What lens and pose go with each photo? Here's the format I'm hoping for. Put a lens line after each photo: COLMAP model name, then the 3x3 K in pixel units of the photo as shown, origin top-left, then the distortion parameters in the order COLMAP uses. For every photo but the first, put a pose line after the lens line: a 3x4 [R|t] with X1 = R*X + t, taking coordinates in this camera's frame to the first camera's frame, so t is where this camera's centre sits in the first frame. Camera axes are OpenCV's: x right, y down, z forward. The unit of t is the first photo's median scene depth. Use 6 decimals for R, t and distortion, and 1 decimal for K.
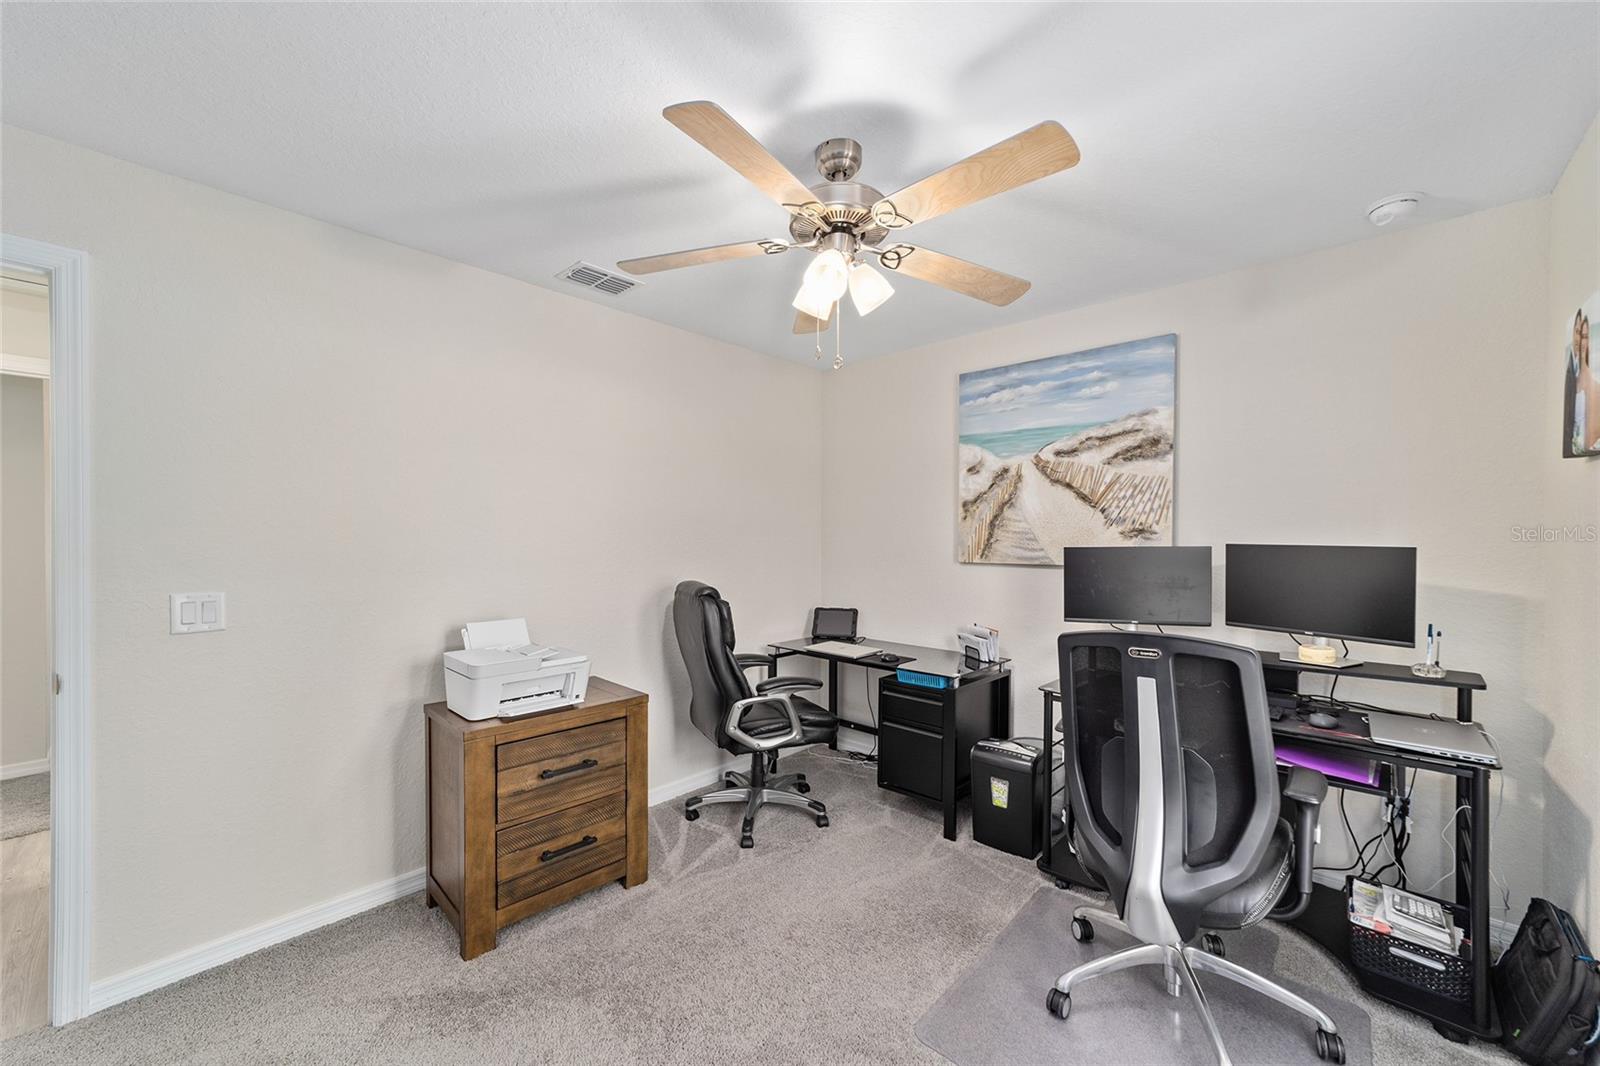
lens RADIAL K [[619.0, 0, 792.9], [0, 619.0, 532.4], [0, 0, 1]] dist [-0.018941, 0.009880]
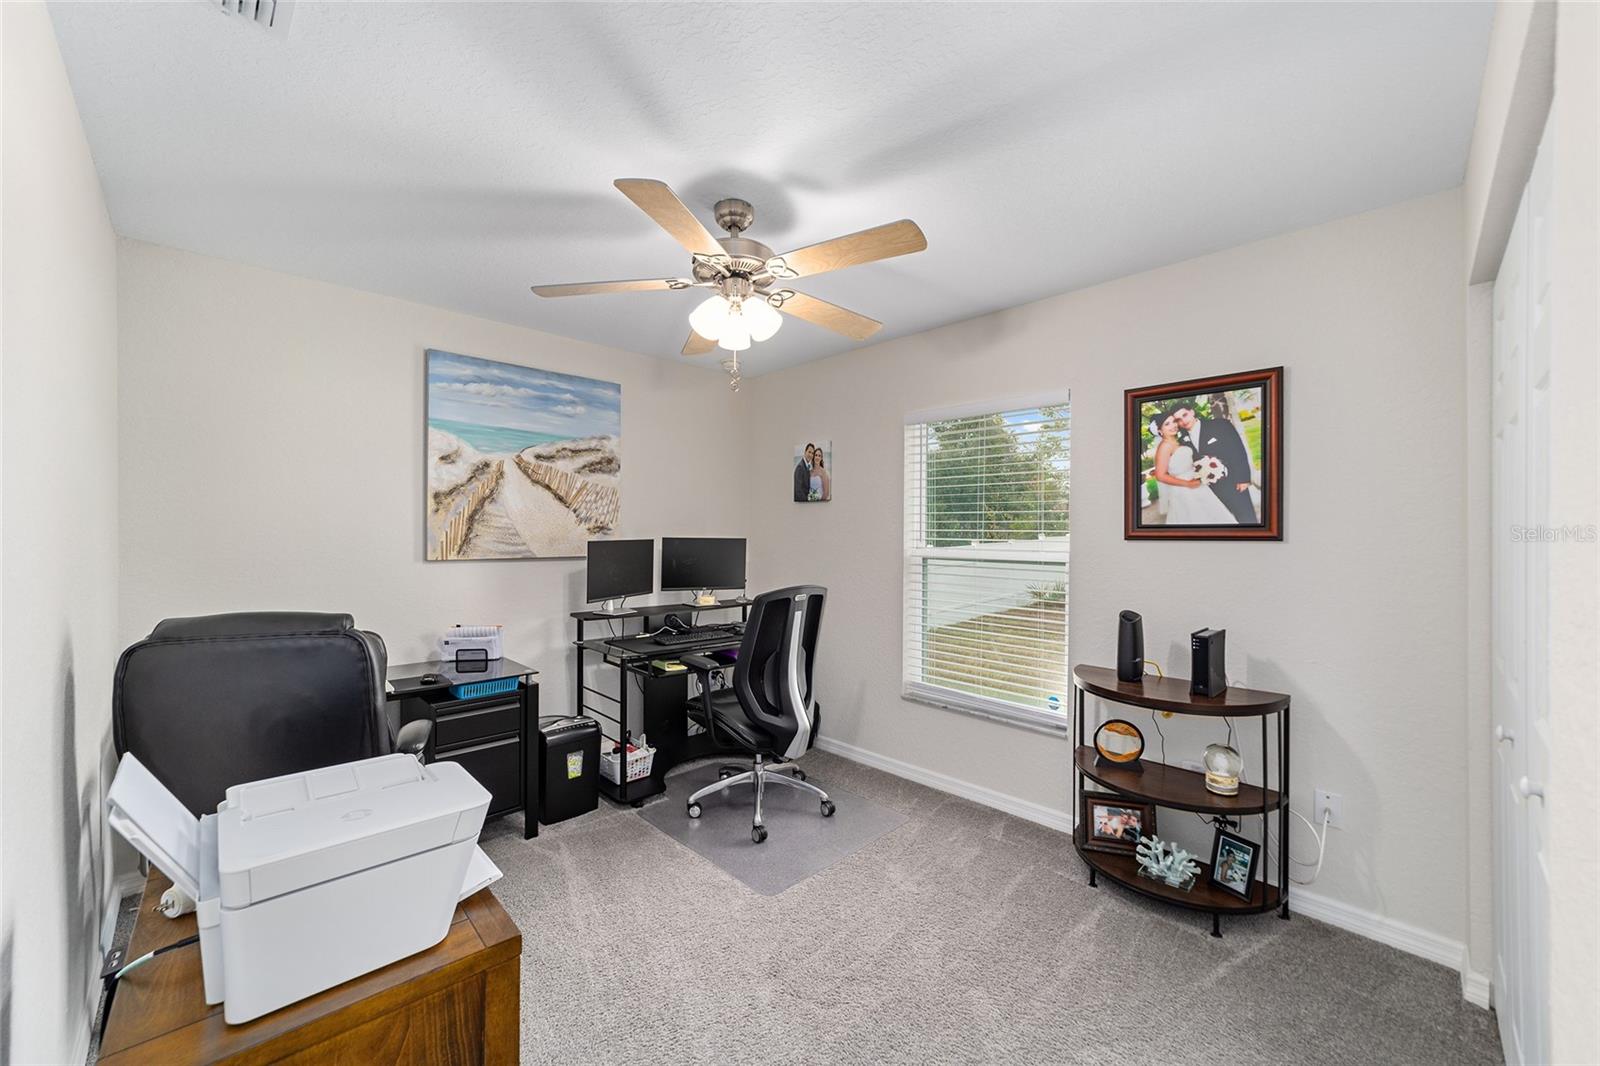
lens RADIAL K [[619.0, 0, 792.9], [0, 619.0, 532.4], [0, 0, 1]] dist [-0.018941, 0.009880]
pose [[0.044212, 0.004328, 0.999013, -0.663471], [-0.008454, 0.999956, -0.003957, 0.008214], [-0.998986, -0.008271, 0.044247, 0.495204]]
